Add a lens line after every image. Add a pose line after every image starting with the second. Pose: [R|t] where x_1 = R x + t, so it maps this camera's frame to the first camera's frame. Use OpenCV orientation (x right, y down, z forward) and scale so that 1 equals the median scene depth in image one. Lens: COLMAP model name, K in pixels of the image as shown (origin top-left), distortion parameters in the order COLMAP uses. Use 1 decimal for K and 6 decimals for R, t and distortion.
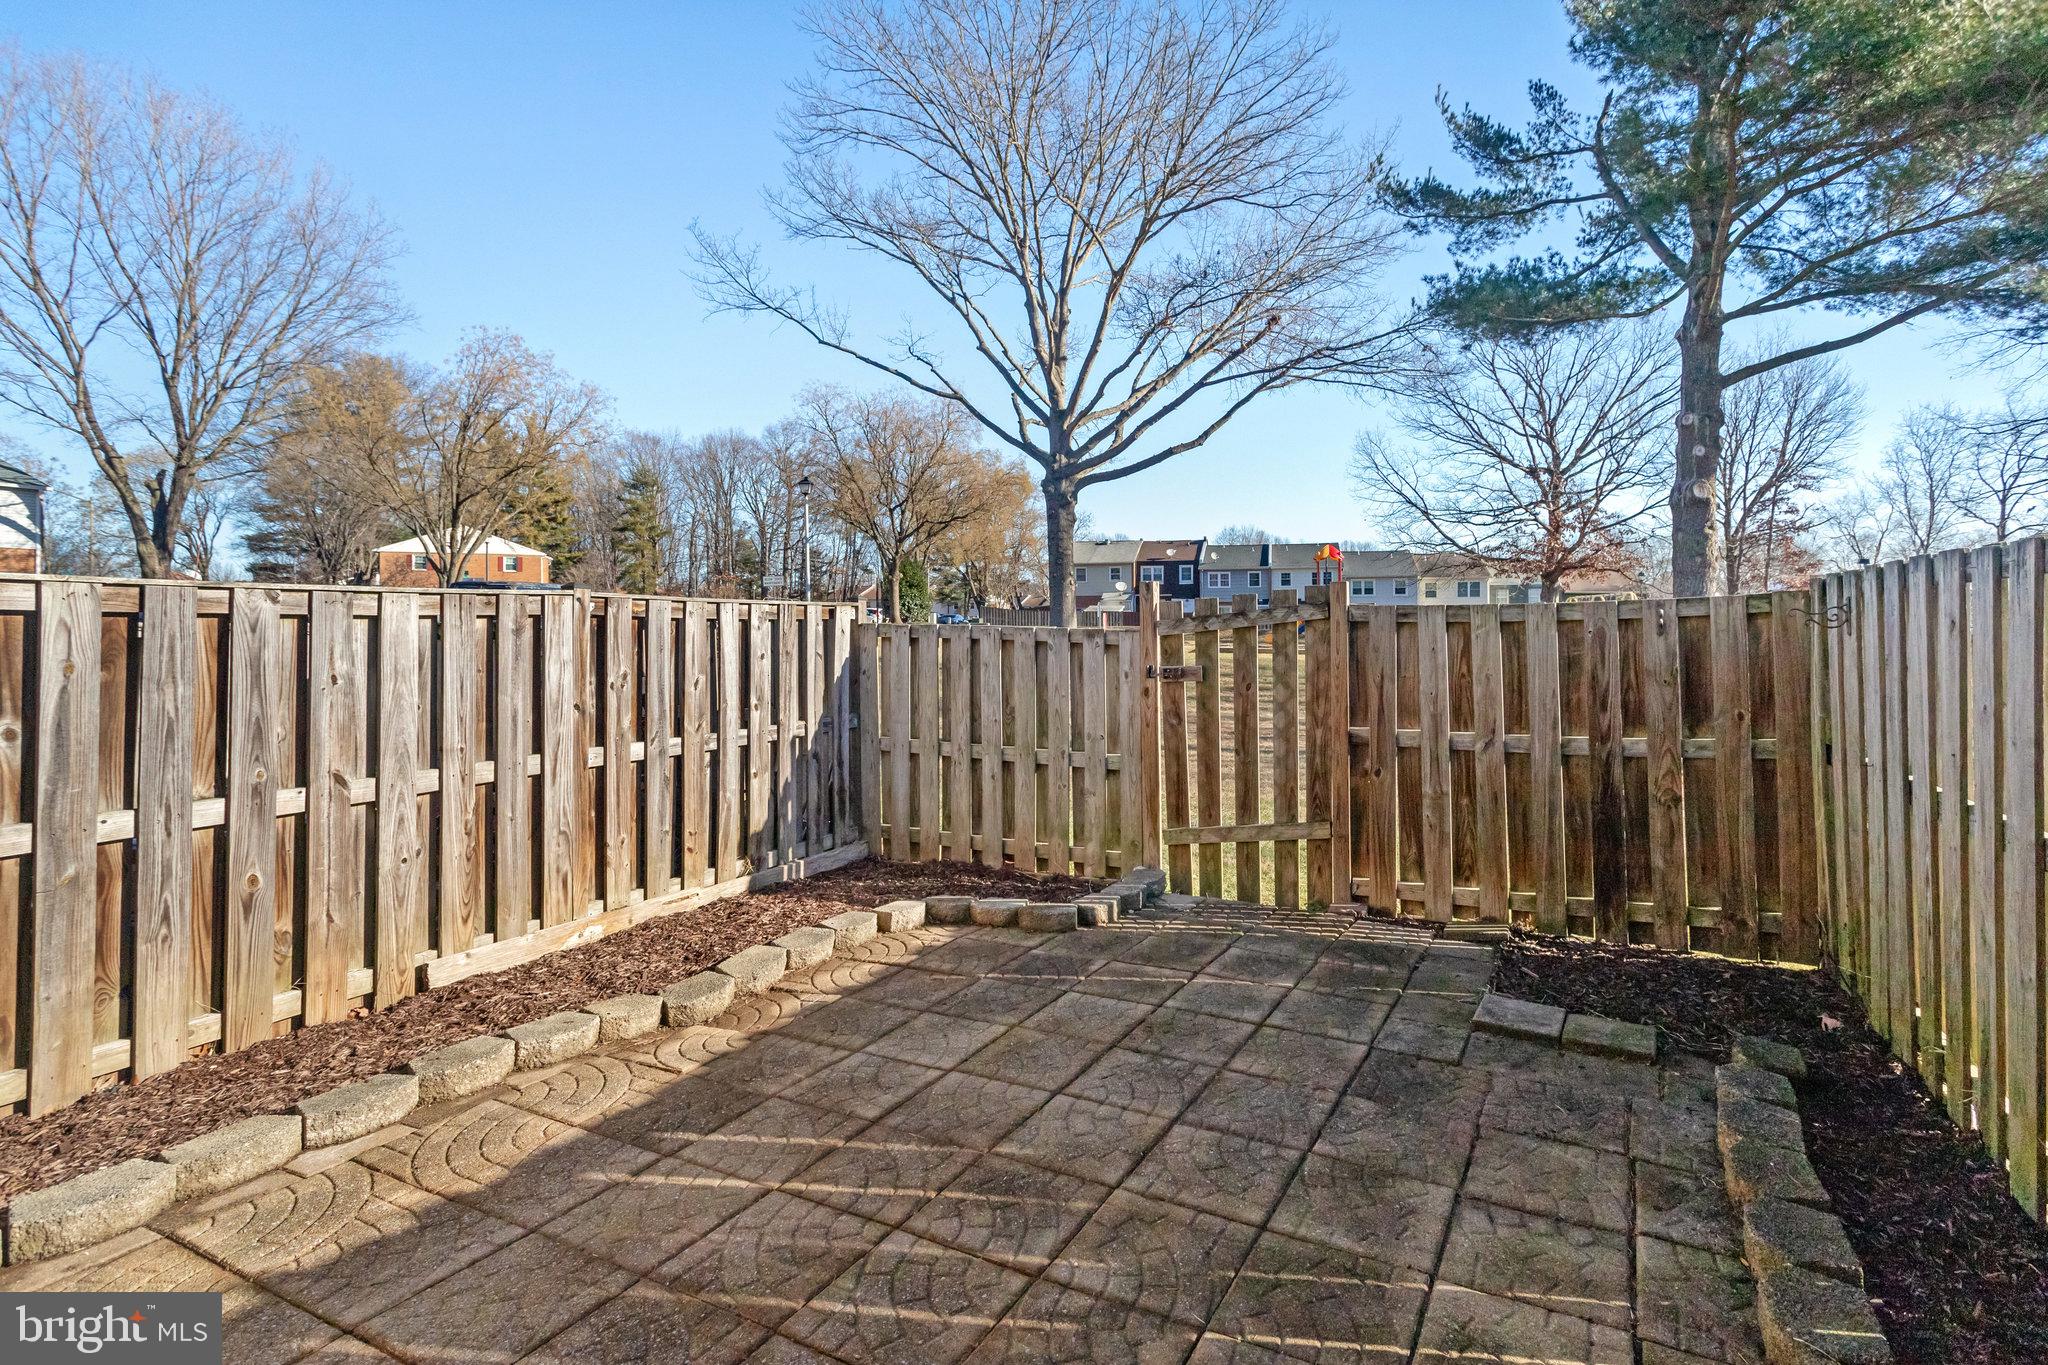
lens RADIAL K [[1065.5, 0, 975.6], [0, 1065.5, 611.8], [0, 0, 1]] dist [-0.007045, 0.010244]
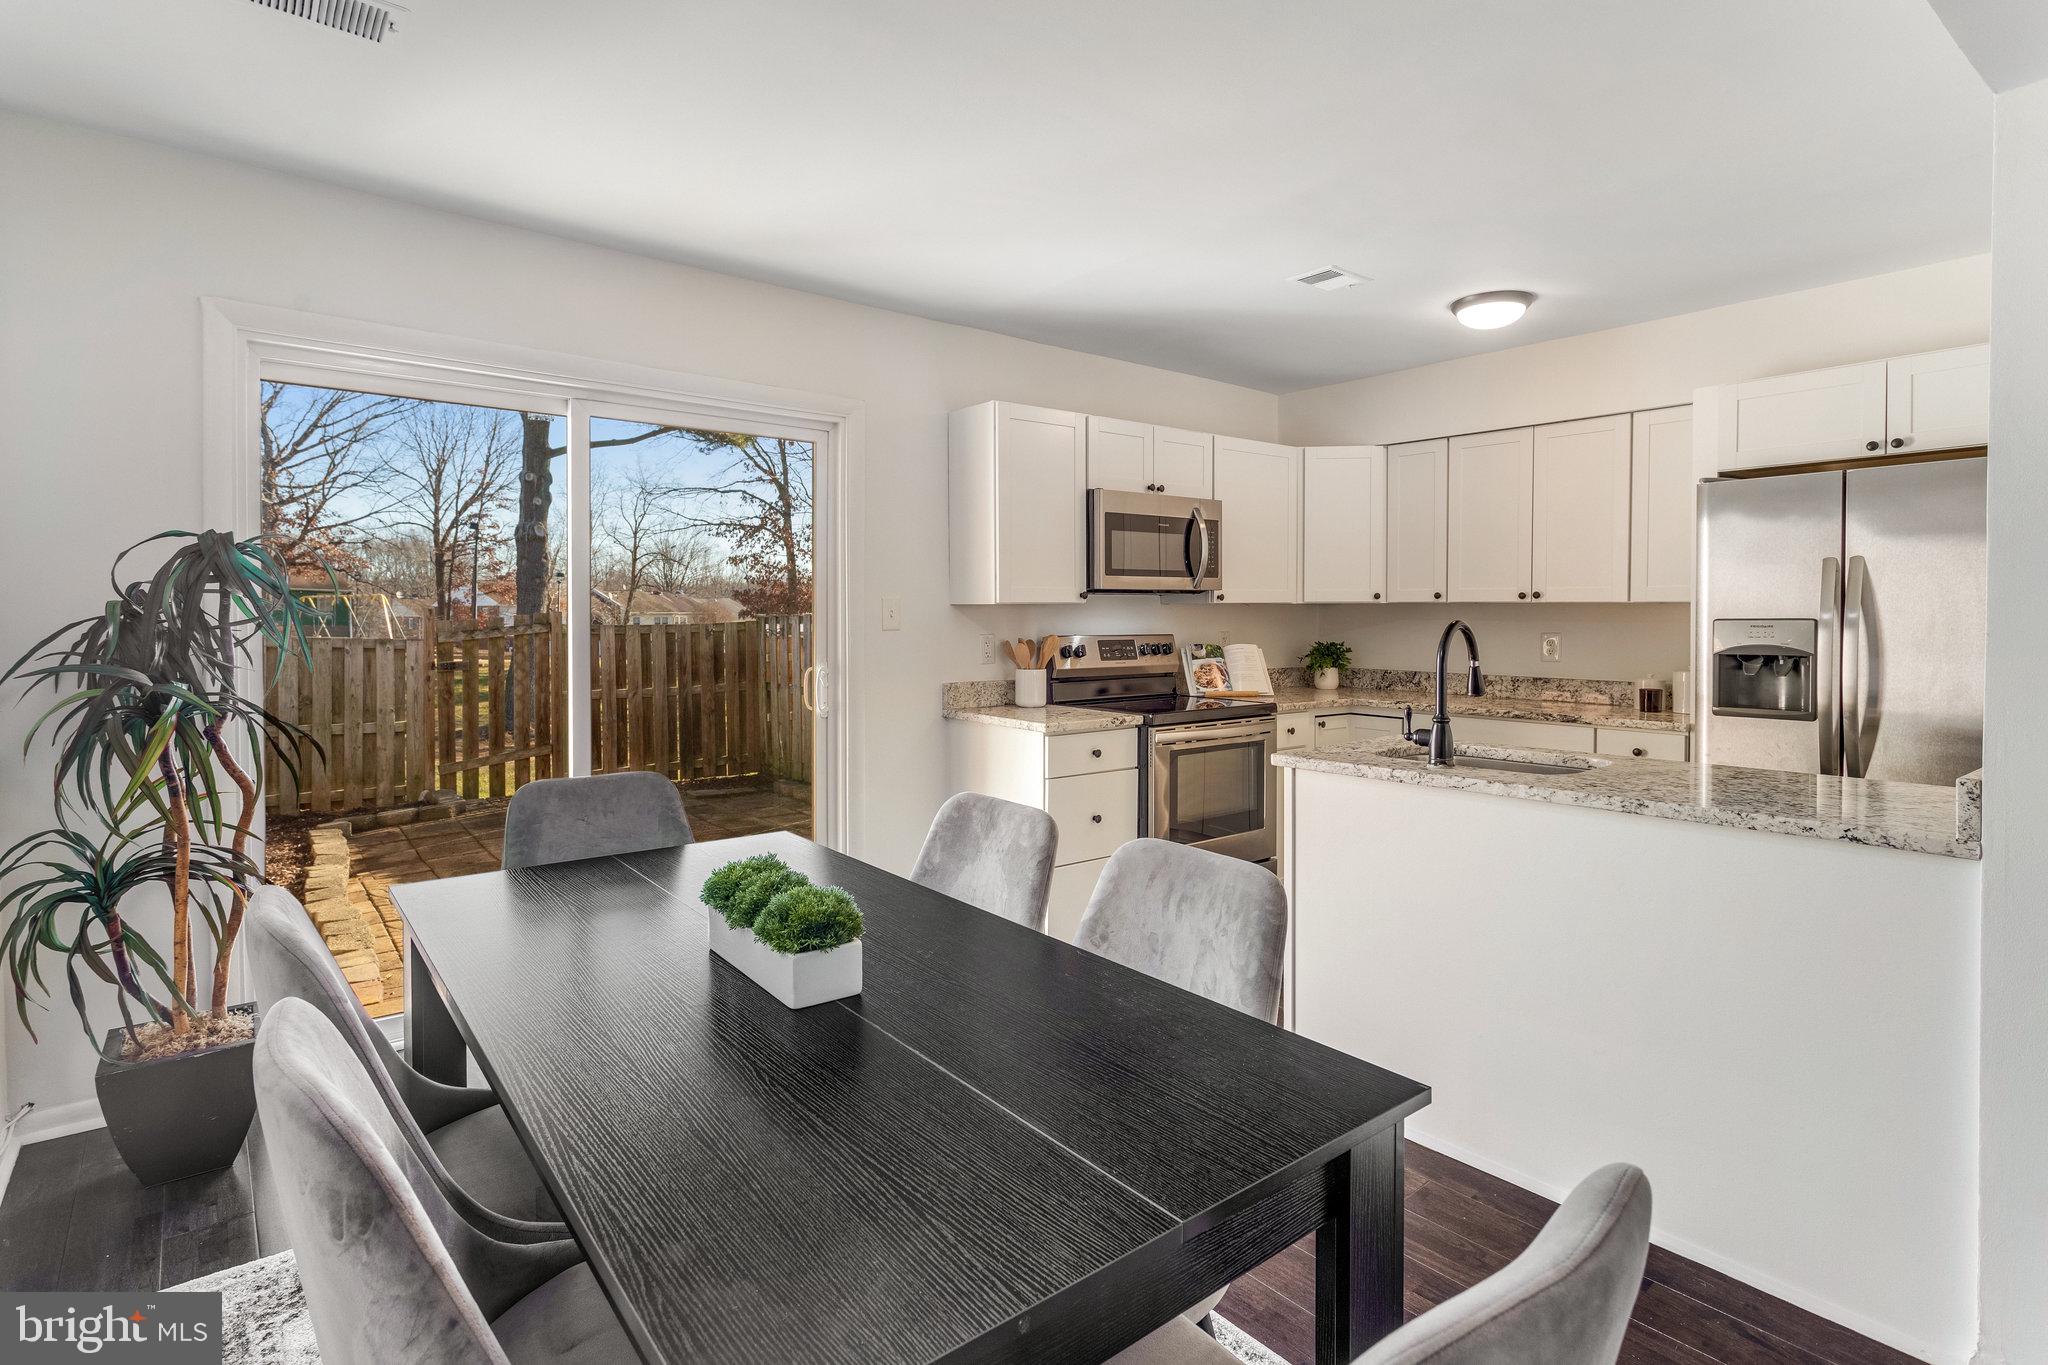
lens RADIAL K [[1065.5, 0, 1033.8], [0, 1065.5, 629.5], [0, 0, 1]] dist [-0.007045, 0.010244]
pose [[0.417190, -0.002786, 0.908815, -0.857151], [-0.013983, 0.999857, 0.009485, -0.023648], [-0.908712, -0.016665, 0.417091, -0.440453]]
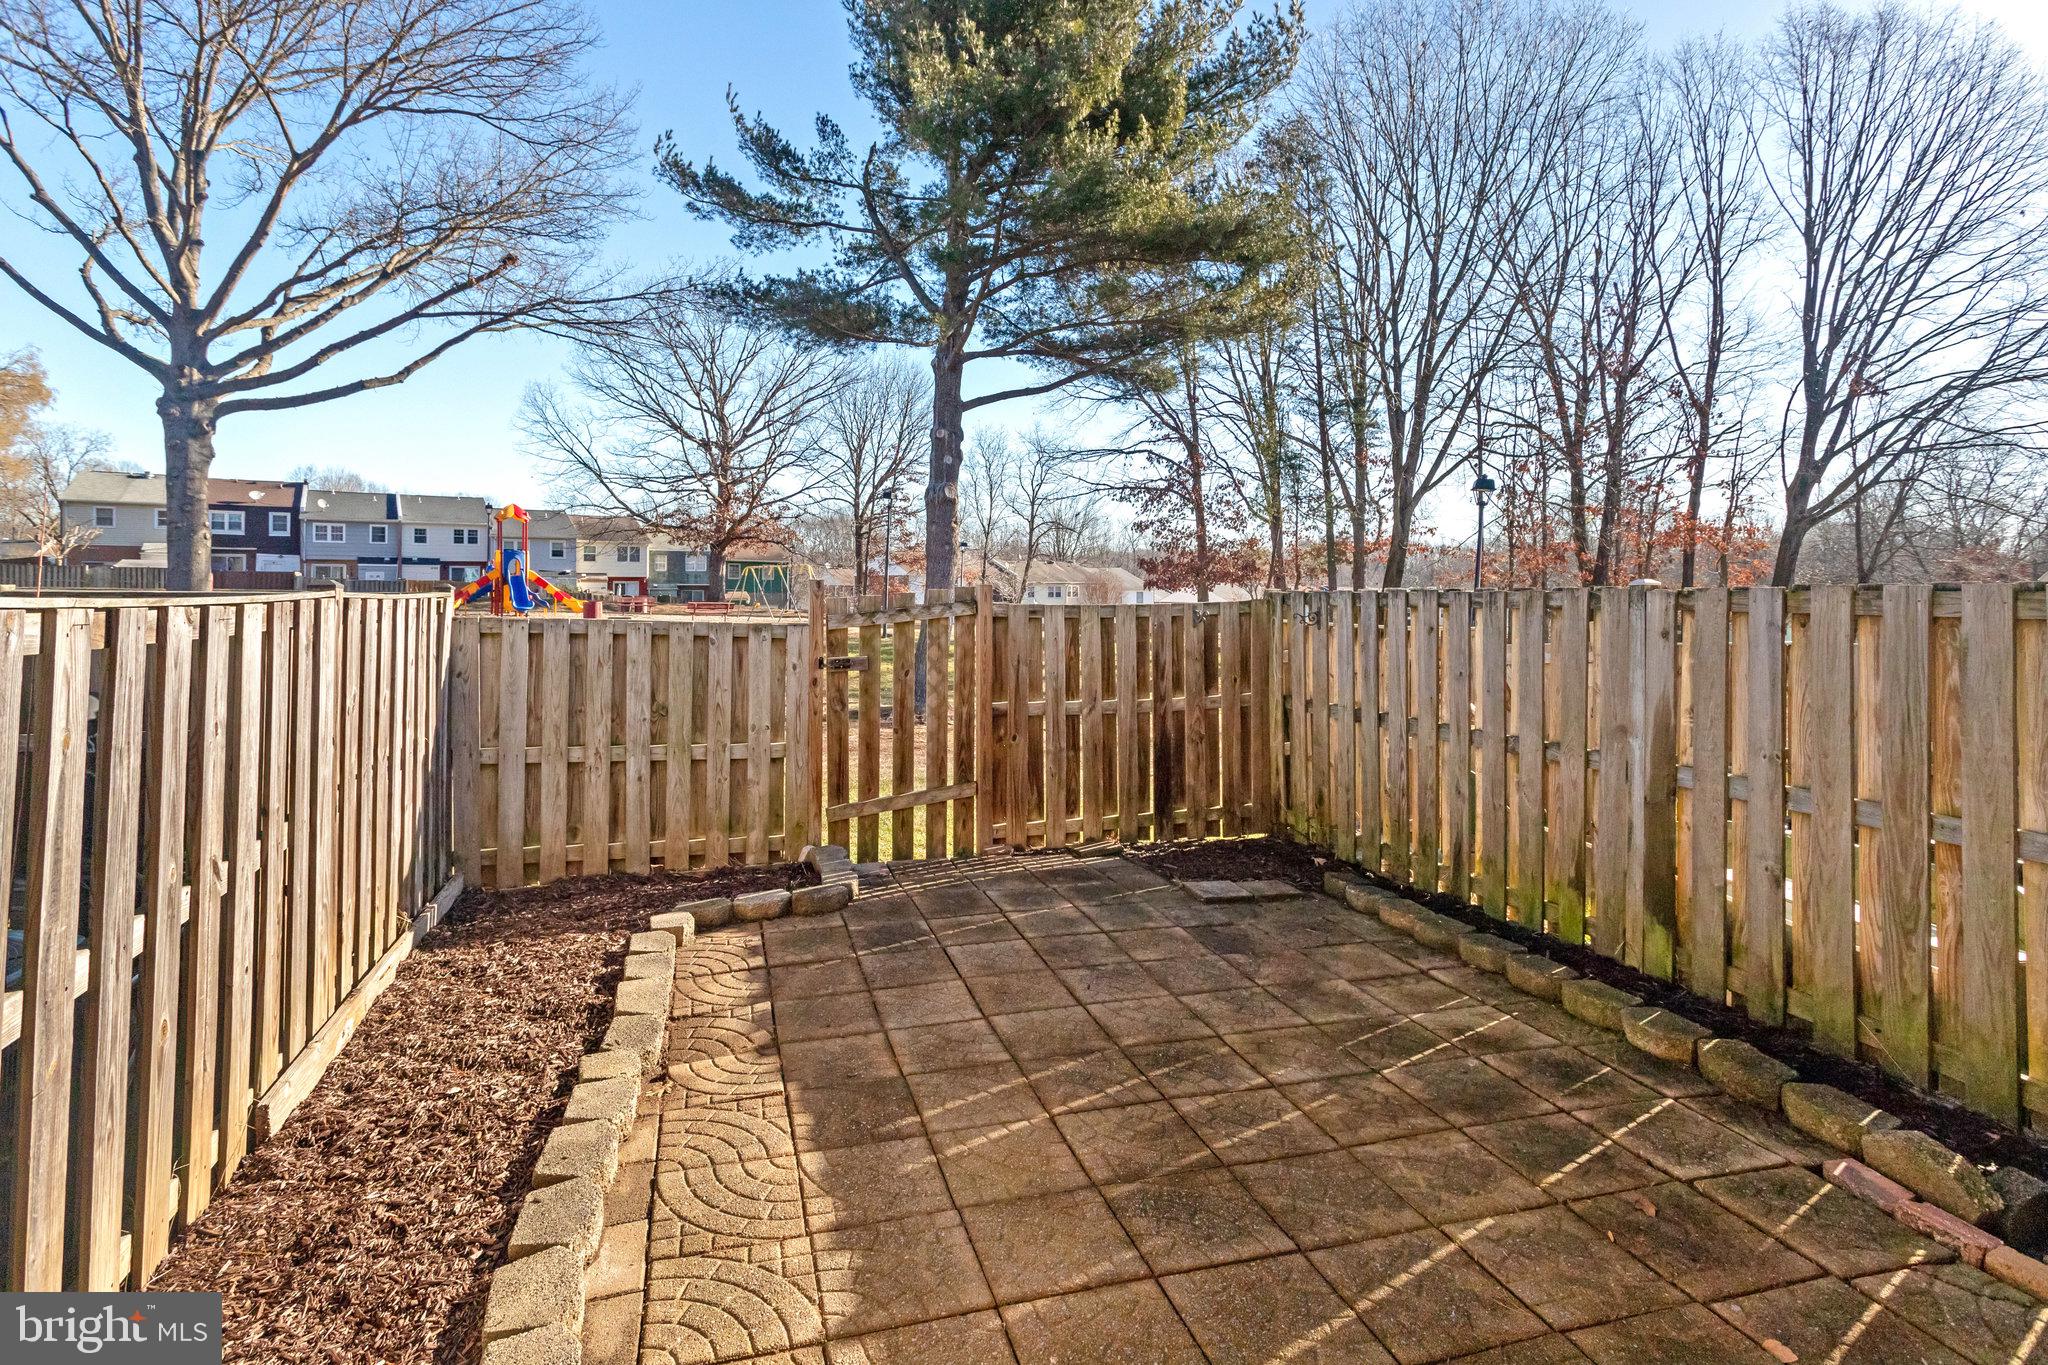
lens RADIAL K [[1109.0, 0, 1039.9], [0, 1109.0, 565.7], [0, 0, 1]] dist [0.001646, 0.003911]
pose [[0.702092, 0.023401, 0.711701, -0.463725], [-0.016930, 0.999726, -0.016171, -0.027105], [-0.711885, -0.000695, 0.702296, 0.050124]]
